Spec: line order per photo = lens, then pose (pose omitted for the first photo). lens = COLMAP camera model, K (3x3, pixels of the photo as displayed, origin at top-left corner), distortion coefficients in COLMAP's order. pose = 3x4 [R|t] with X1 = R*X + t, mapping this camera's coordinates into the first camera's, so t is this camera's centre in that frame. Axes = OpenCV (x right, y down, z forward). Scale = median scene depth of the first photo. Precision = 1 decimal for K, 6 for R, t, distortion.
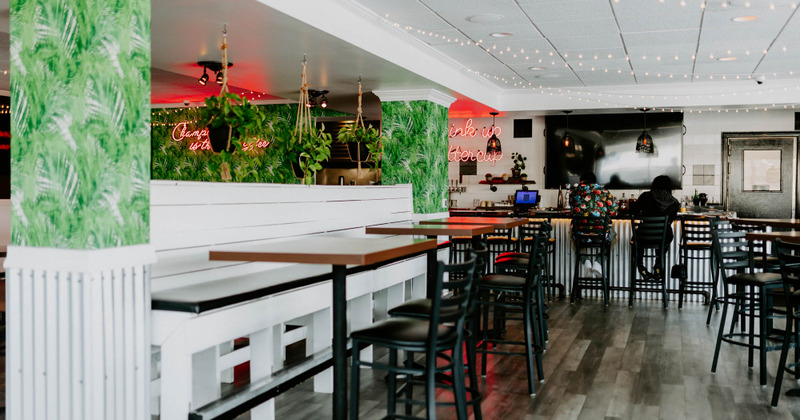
lens RADIAL K [[823.4, 0, 396.6], [0, 823.4, 207.3], [0, 0, 1]] dist [0.020918, 0.000000]
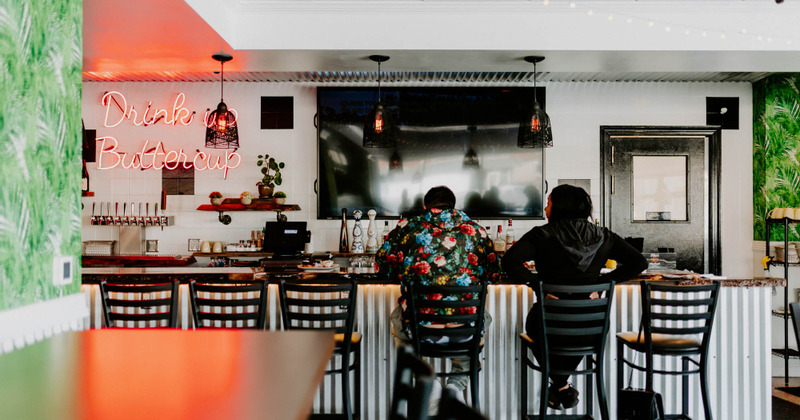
lens RADIAL K [[823.4, 0, 396.6], [0, 823.4, 207.0], [0, 0, 1]] dist [0.020918, 0.000000]
pose [[0.951109, 0.001094, 0.308854, 0.057368], [0.009713, 0.999393, -0.033448, -0.011319], [-0.308703, 0.034813, 0.950521, 0.445127]]
